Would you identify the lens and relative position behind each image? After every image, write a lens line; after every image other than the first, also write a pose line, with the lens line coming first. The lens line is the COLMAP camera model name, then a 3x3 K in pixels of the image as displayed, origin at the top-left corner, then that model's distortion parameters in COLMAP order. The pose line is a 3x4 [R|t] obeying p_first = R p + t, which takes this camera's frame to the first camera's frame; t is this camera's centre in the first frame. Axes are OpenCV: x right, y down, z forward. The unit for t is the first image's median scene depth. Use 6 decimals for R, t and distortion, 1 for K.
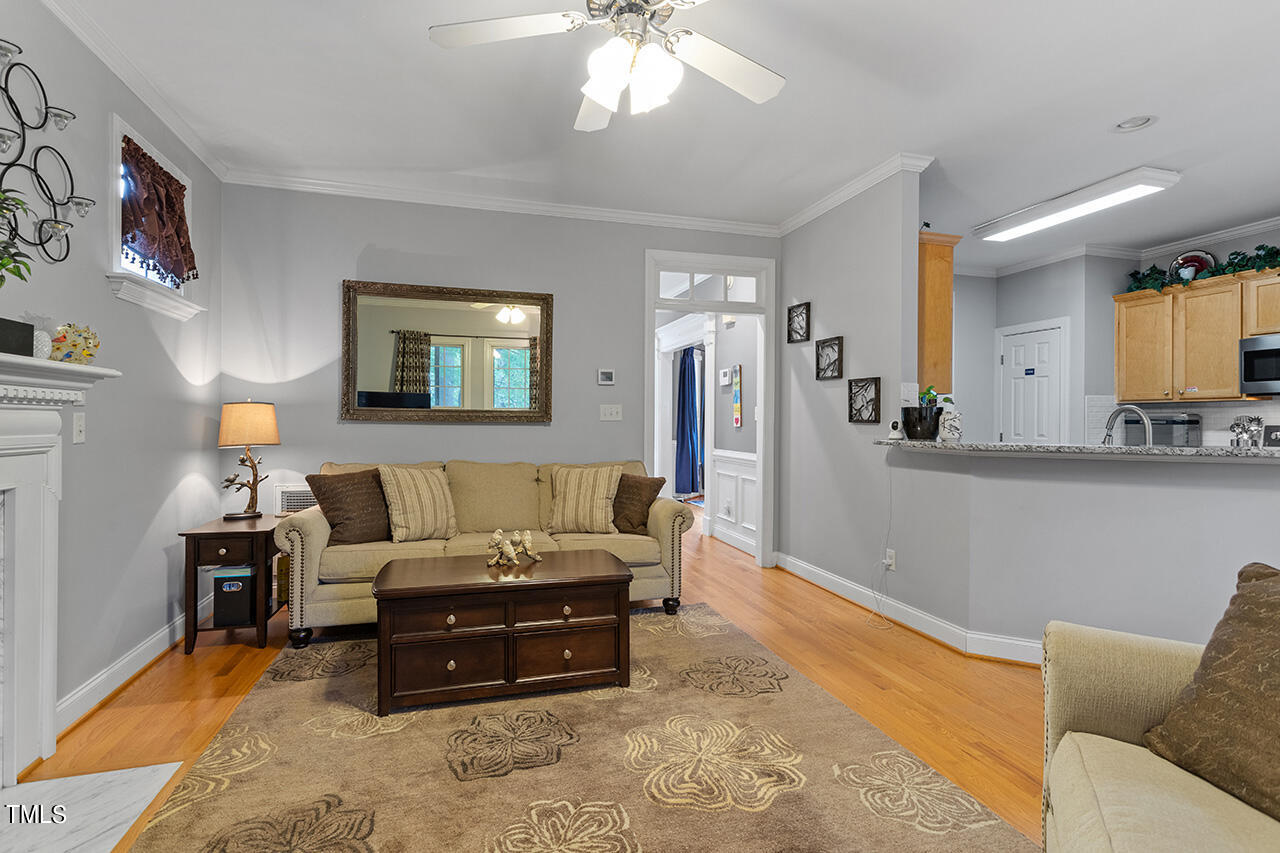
lens RADIAL K [[603.2, 0, 634.3], [0, 603.2, 423.1], [0, 0, 1]] dist [-0.001847, -0.000342]
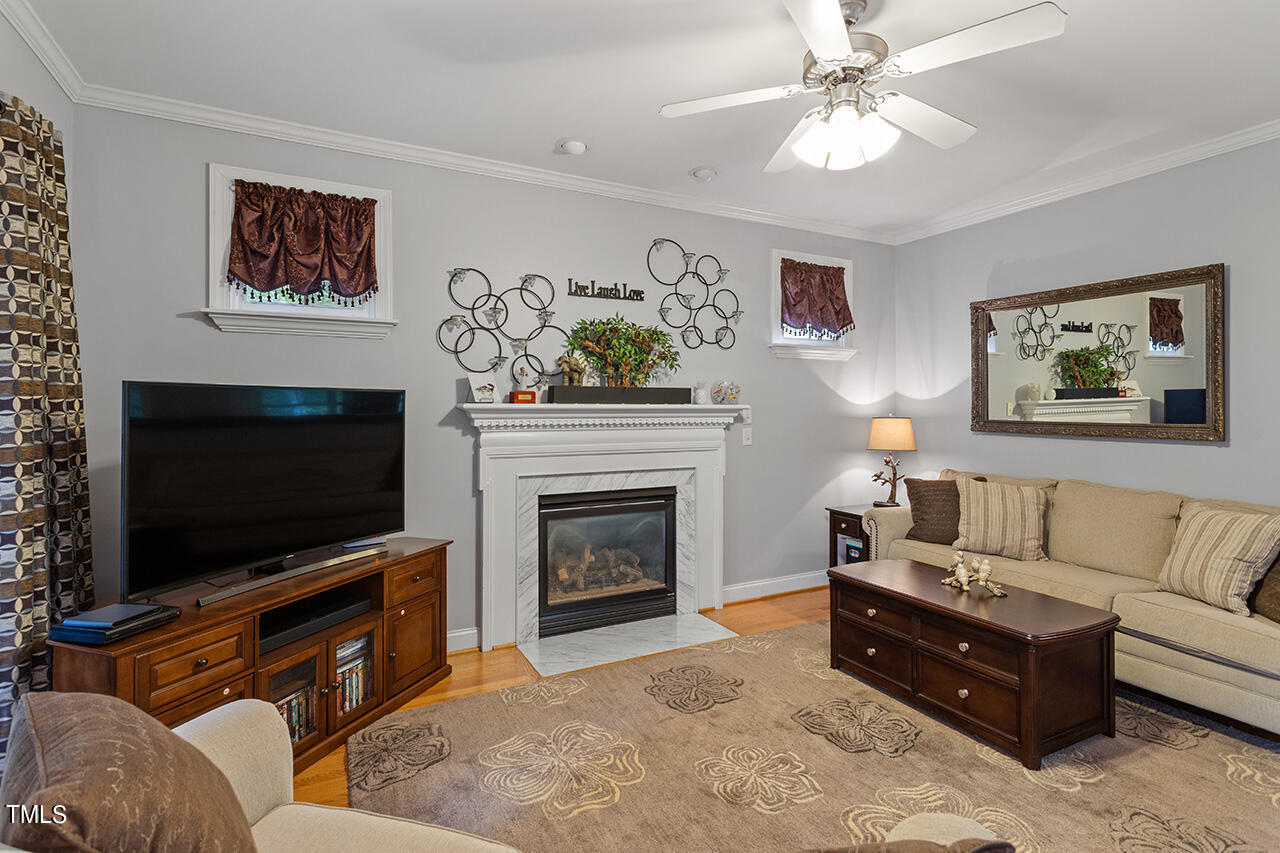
lens RADIAL K [[603.2, 0, 643.4], [0, 603.2, 413.5], [0, 0, 1]] dist [-0.001847, -0.000342]
pose [[0.203763, 0.001879, -0.979018, 0.576812], [-0.002878, 0.999995, 0.001321, -0.047049], [0.979016, 0.002549, 0.203767, 0.249895]]
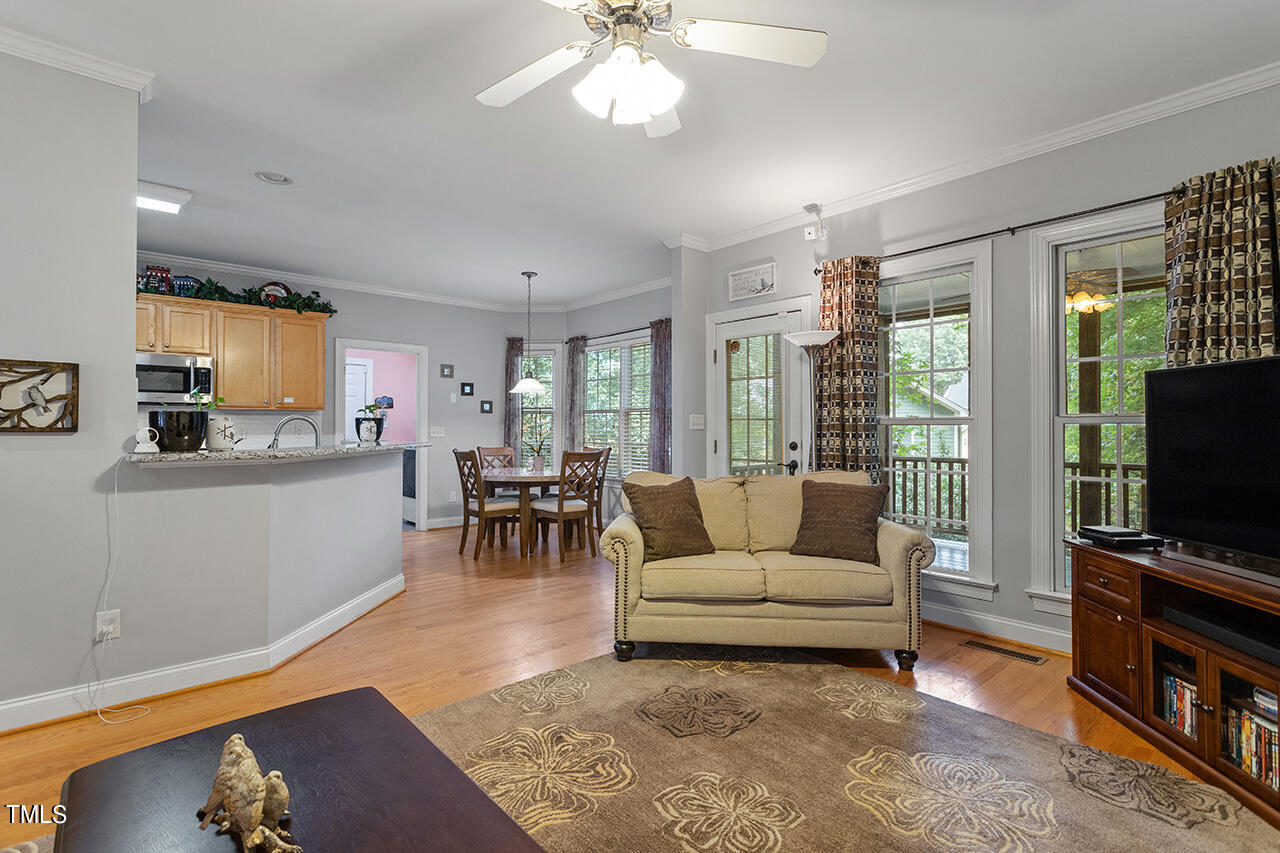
lens RADIAL K [[603.2, 0, 634.9], [0, 603.2, 424.8], [0, 0, 1]] dist [-0.001847, -0.000342]
pose [[-0.424470, 0.004838, 0.905429, -0.544110], [0.002594, 0.999988, -0.004127, -0.004442], [-0.905438, 0.000597, -0.424478, 0.837267]]
